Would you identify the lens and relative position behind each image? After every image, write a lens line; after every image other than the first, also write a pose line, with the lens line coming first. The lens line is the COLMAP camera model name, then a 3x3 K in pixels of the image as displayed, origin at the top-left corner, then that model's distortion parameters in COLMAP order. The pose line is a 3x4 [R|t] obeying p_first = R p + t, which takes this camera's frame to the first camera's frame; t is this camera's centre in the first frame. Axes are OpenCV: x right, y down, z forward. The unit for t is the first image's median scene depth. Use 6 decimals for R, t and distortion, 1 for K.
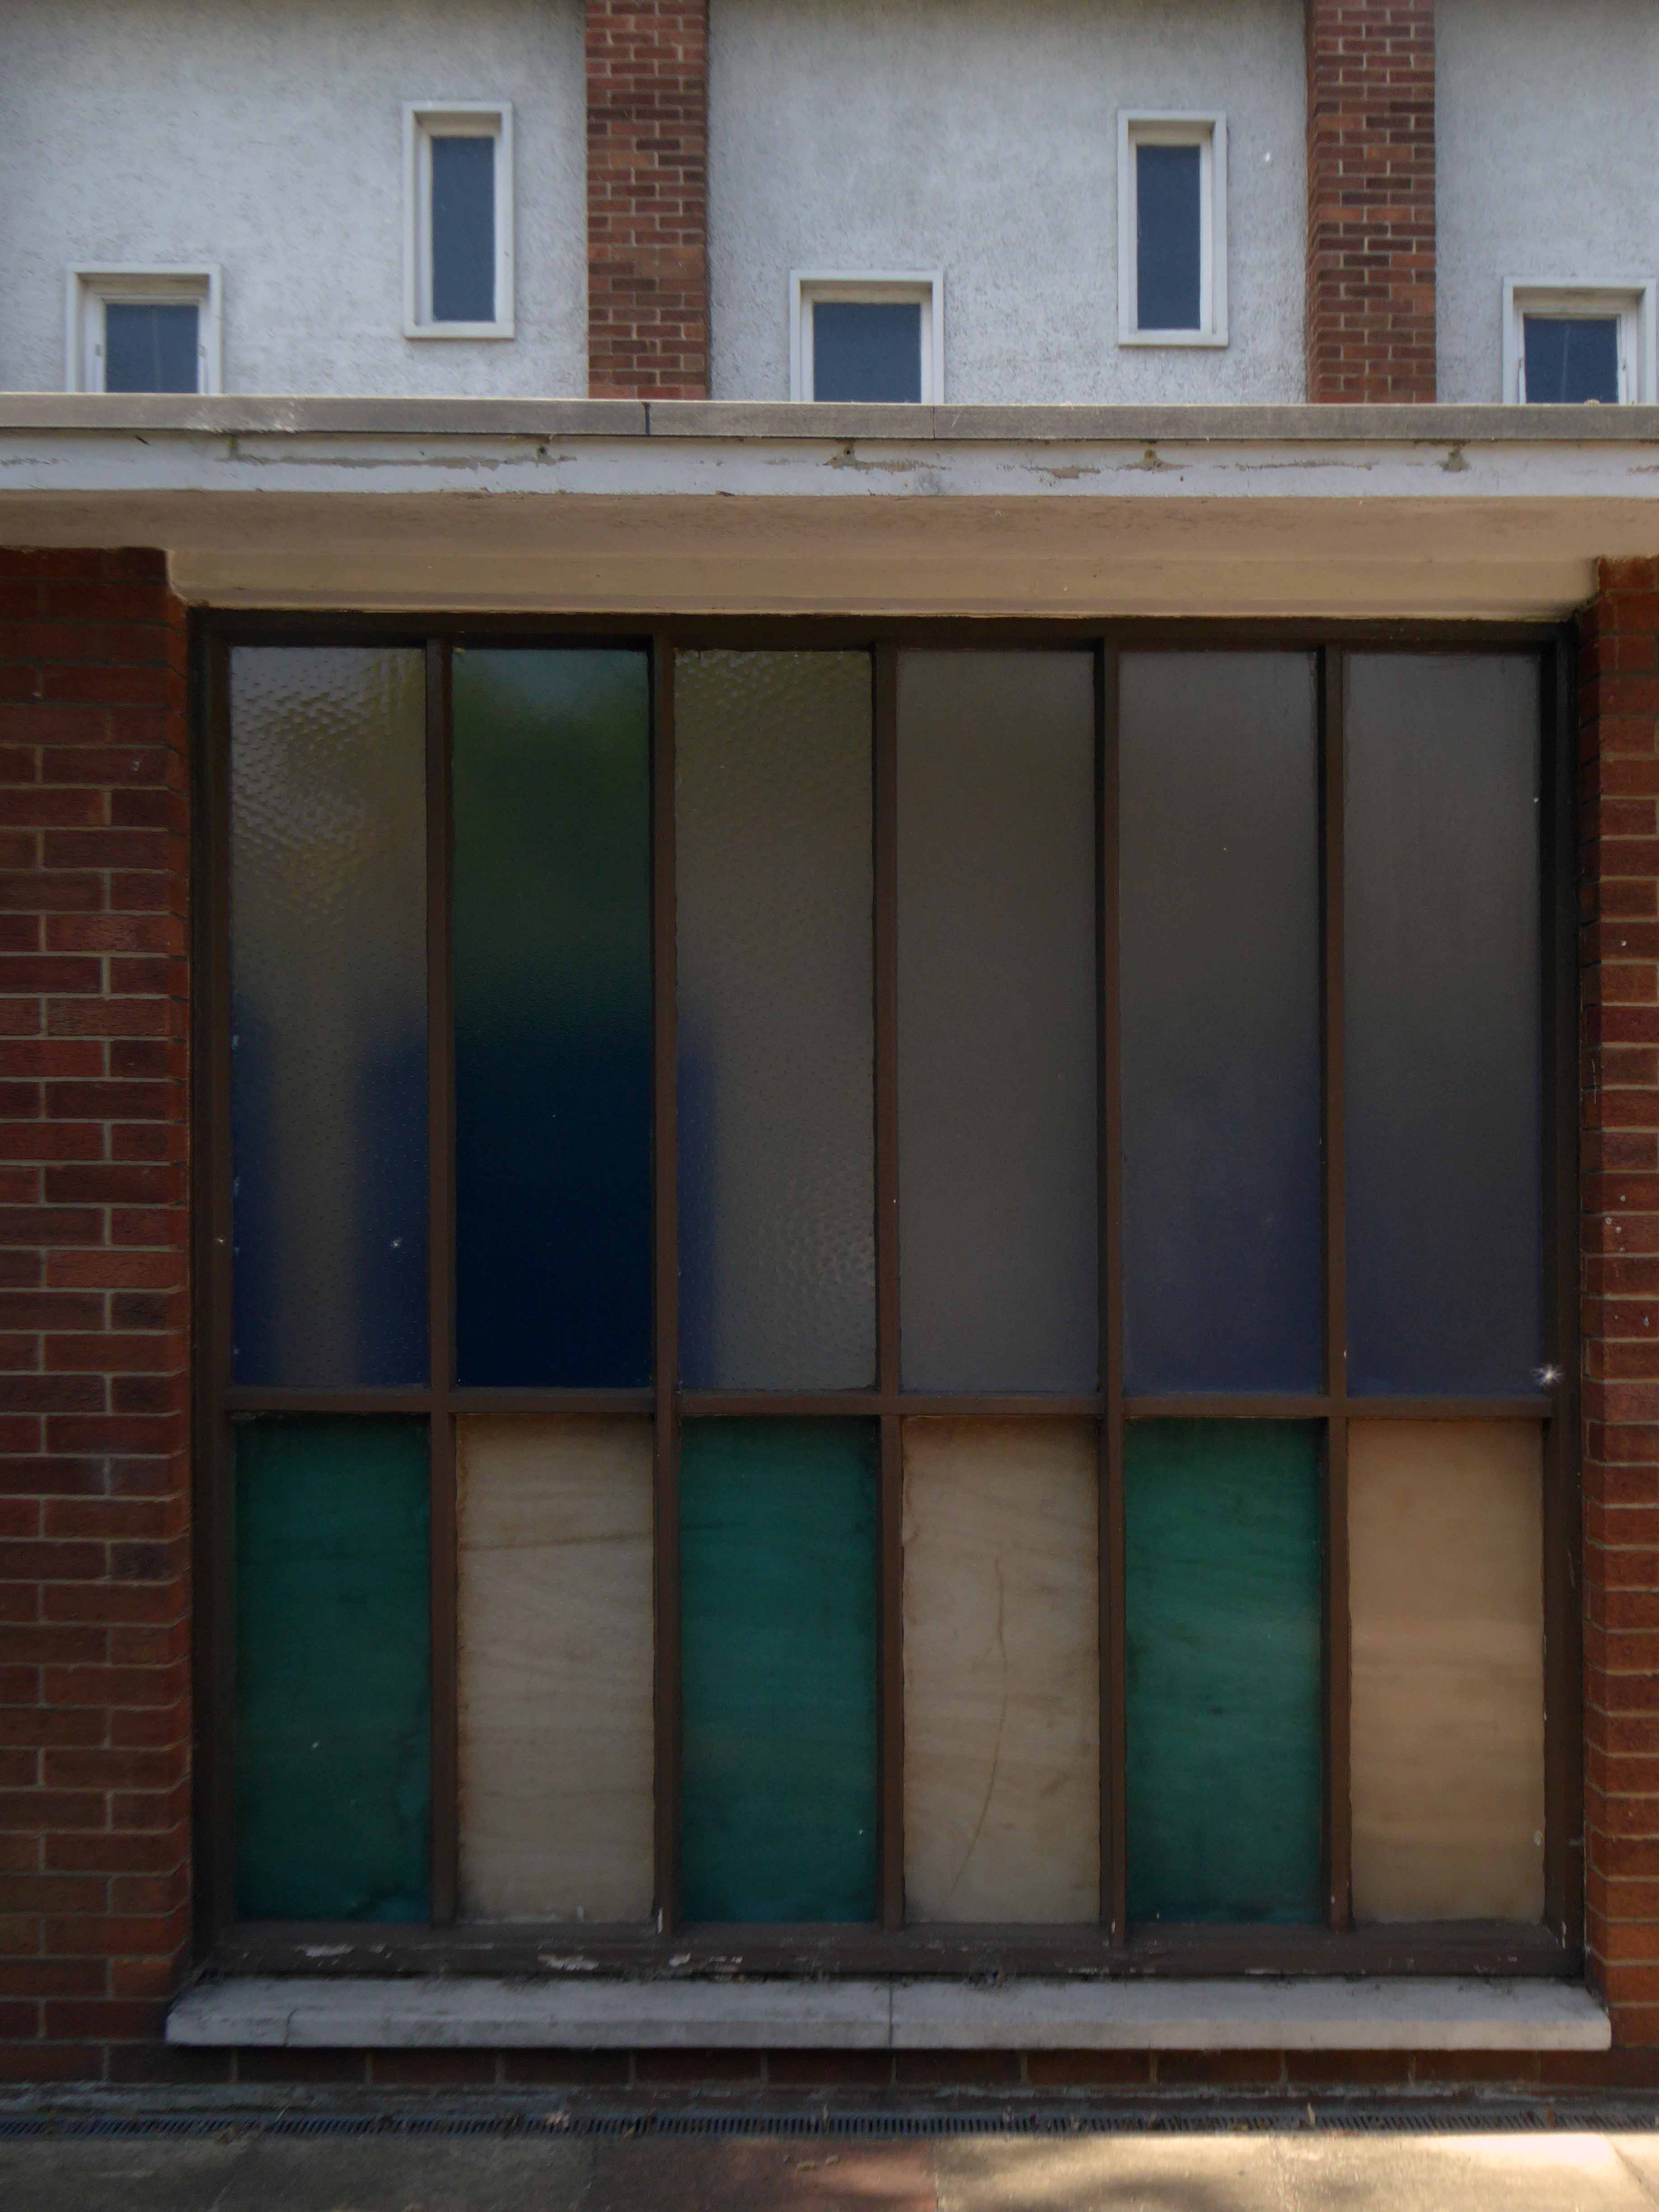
lens RADIAL K [[2854.2, 0, 829.5], [0, 2854.2, 1106.0], [0, 0, 1]] dist [-0.012970, -0.029731]
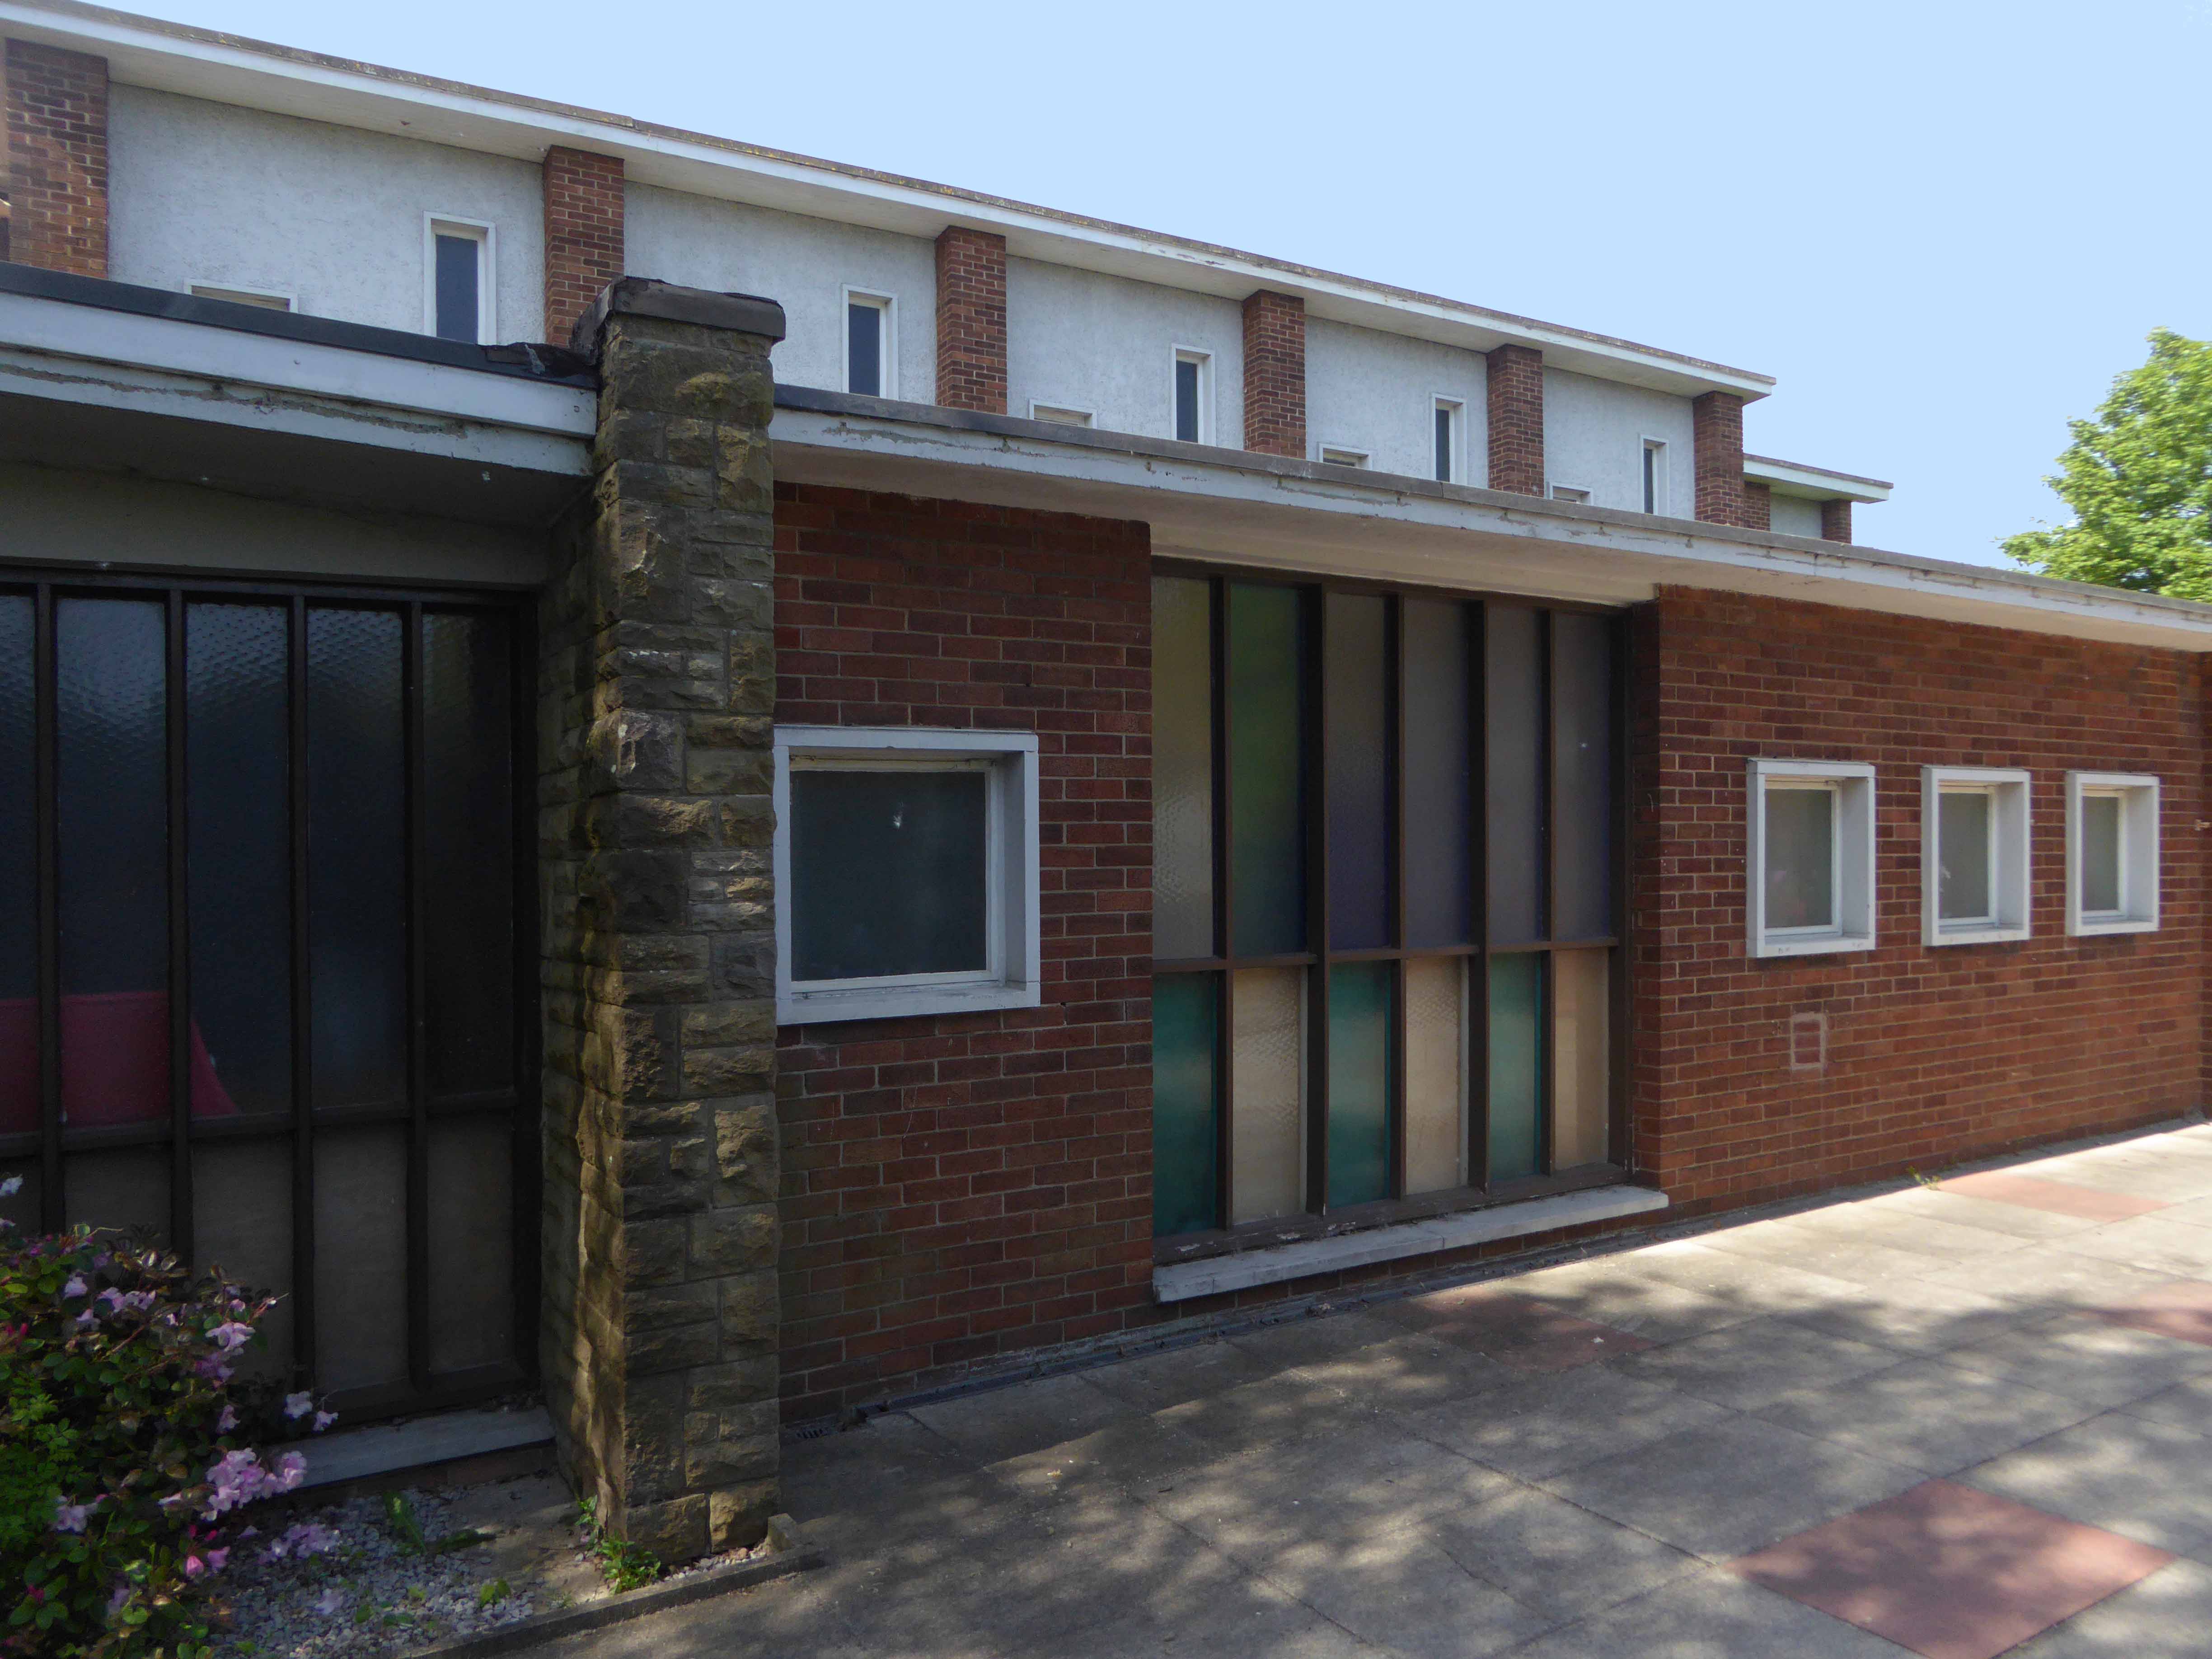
lens RADIAL K [[1580.8, 0, 1106.0], [0, 1580.8, 829.5], [0, 0, 1]] dist [-0.068442, 0.010497]
pose [[0.862718, -0.008082, 0.505620, -0.791364], [0.006802, 0.999967, 0.004378, 0.005180], [-0.505639, -0.000337, 0.862745, 0.103469]]
